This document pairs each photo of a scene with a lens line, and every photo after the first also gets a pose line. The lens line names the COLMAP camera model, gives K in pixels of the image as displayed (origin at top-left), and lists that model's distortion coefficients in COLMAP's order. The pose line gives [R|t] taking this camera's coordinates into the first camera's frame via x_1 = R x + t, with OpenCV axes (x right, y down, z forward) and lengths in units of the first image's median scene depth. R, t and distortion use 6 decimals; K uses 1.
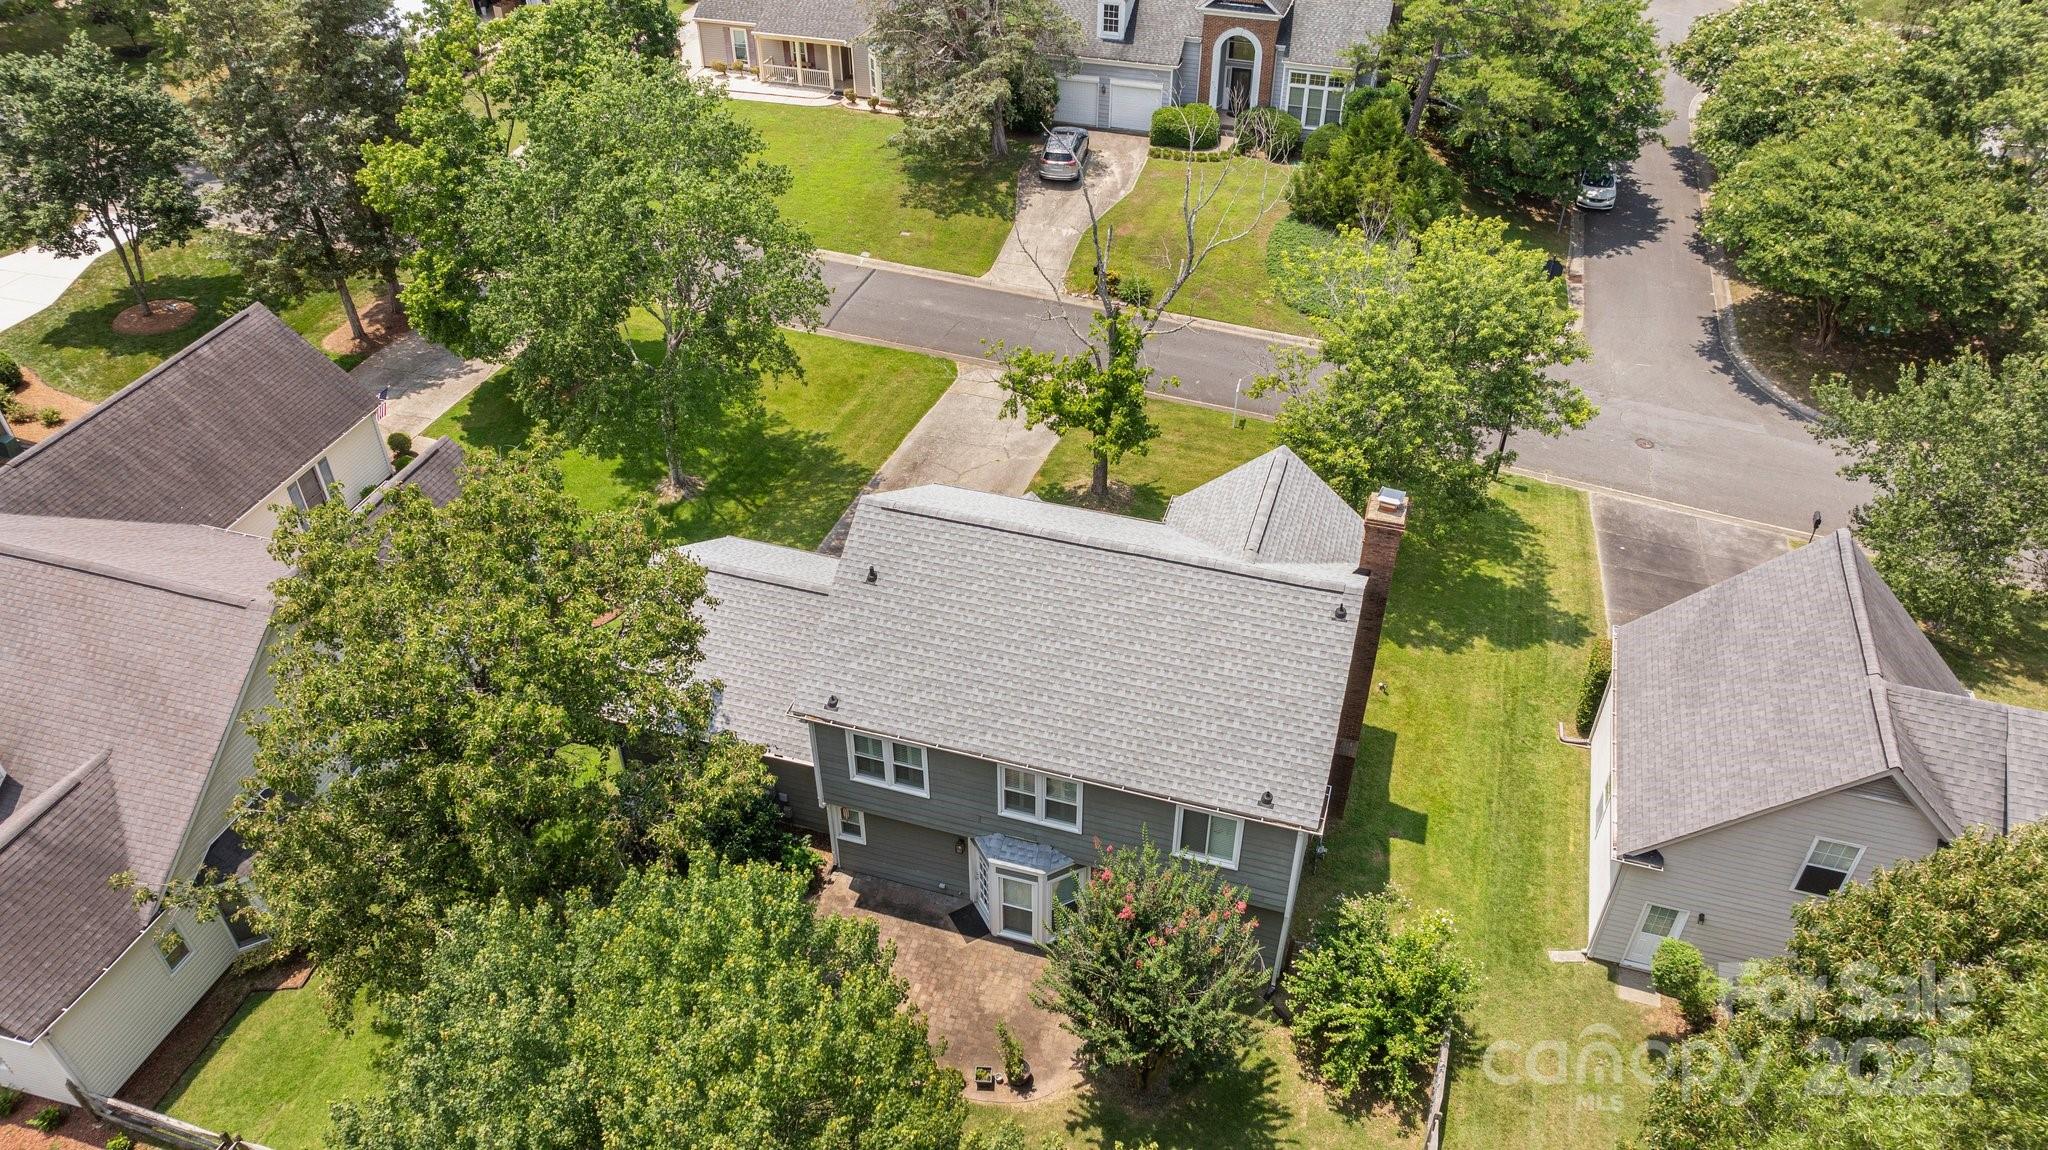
lens RADIAL K [[1440.8, 0, 1033.8], [0, 1440.8, 572.4], [0, 0, 1]] dist [-0.065279, 0.066796]
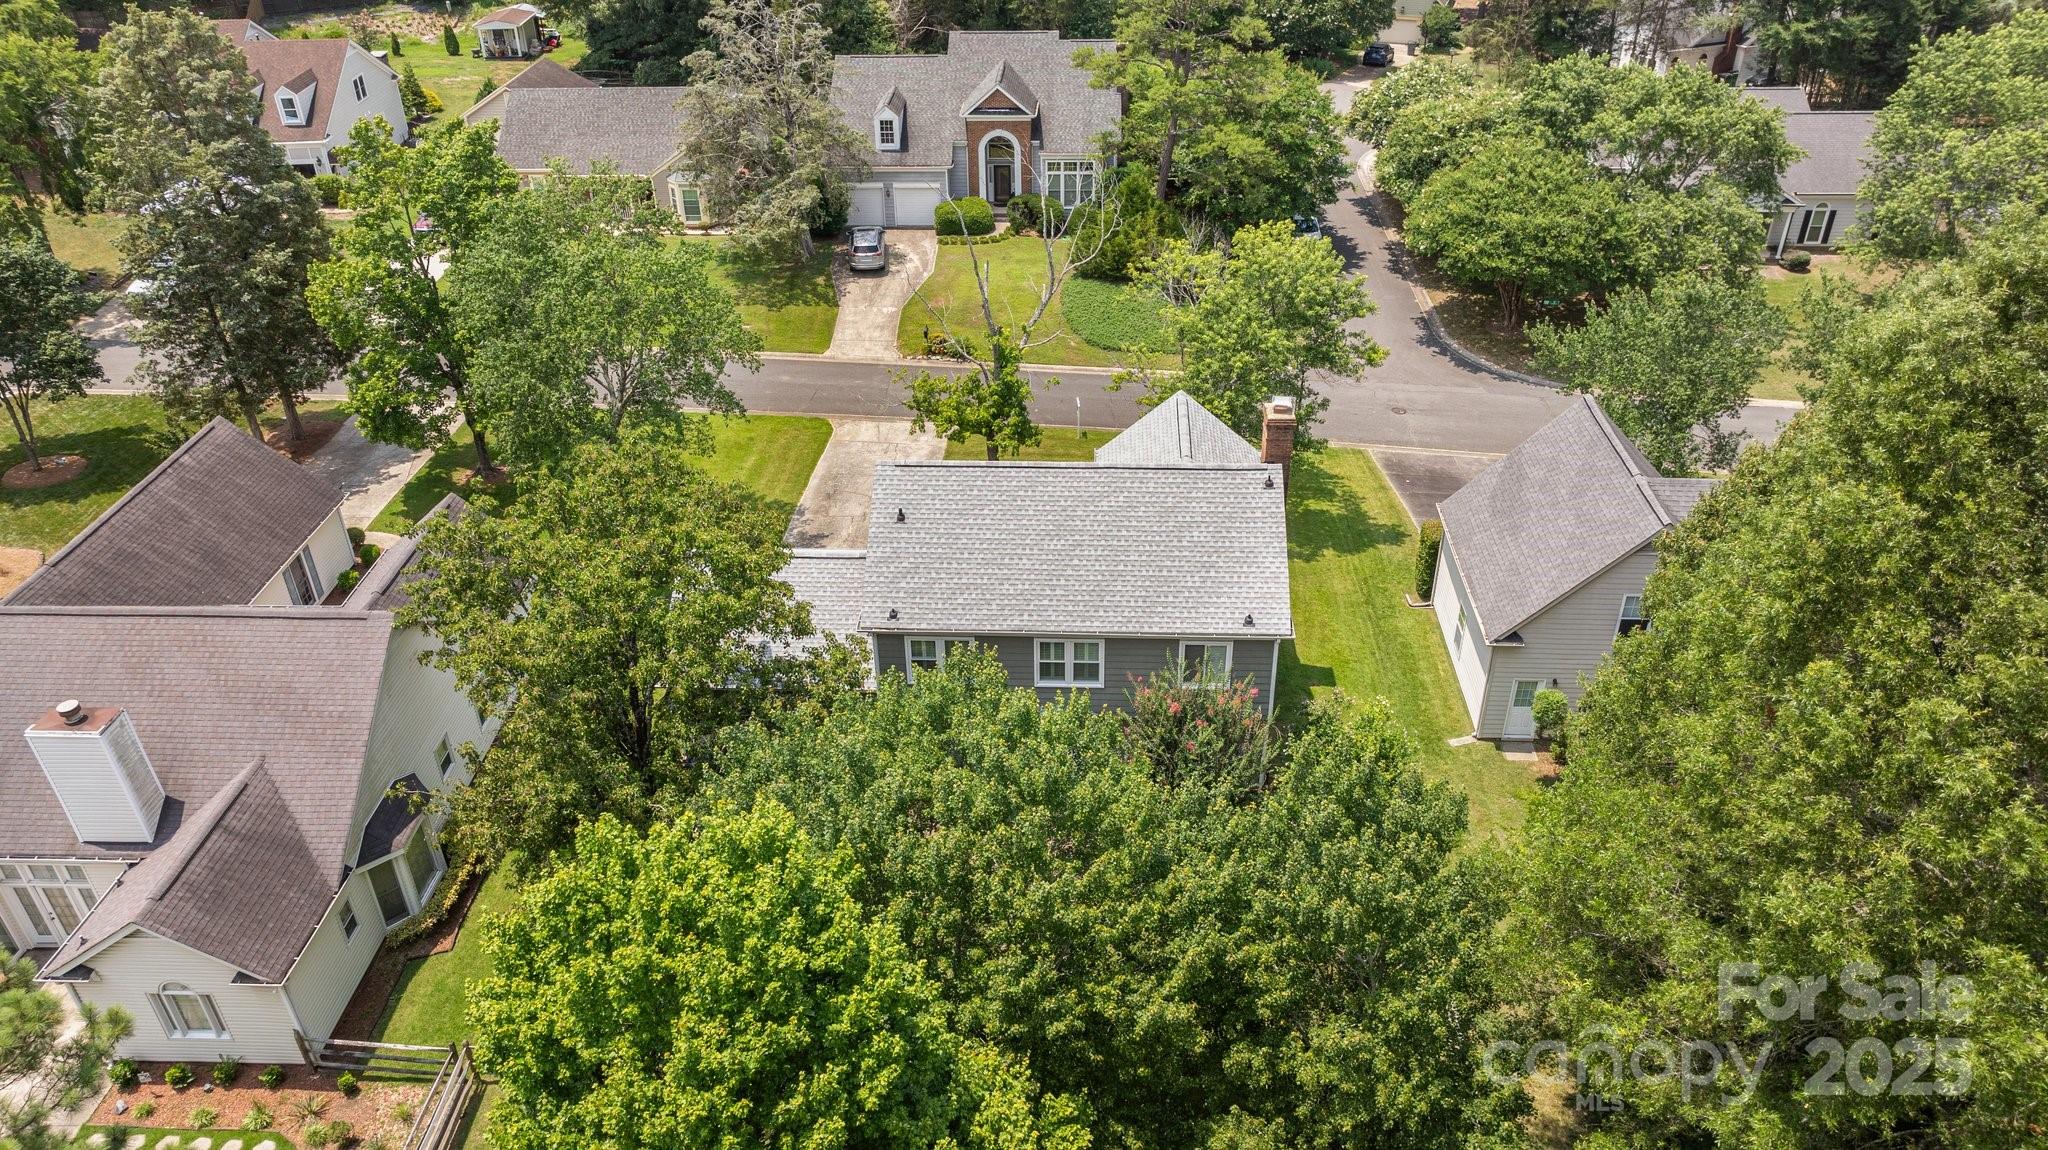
lens RADIAL K [[1440.8, 0, 1033.8], [0, 1440.8, 572.4], [0, 0, 1]] dist [-0.065279, 0.066796]
pose [[0.967585, -0.145221, 0.206616, -0.147096], [0.166155, 0.982186, -0.087773, 0.098743], [-0.190189, 0.119258, 0.974477, -0.125660]]
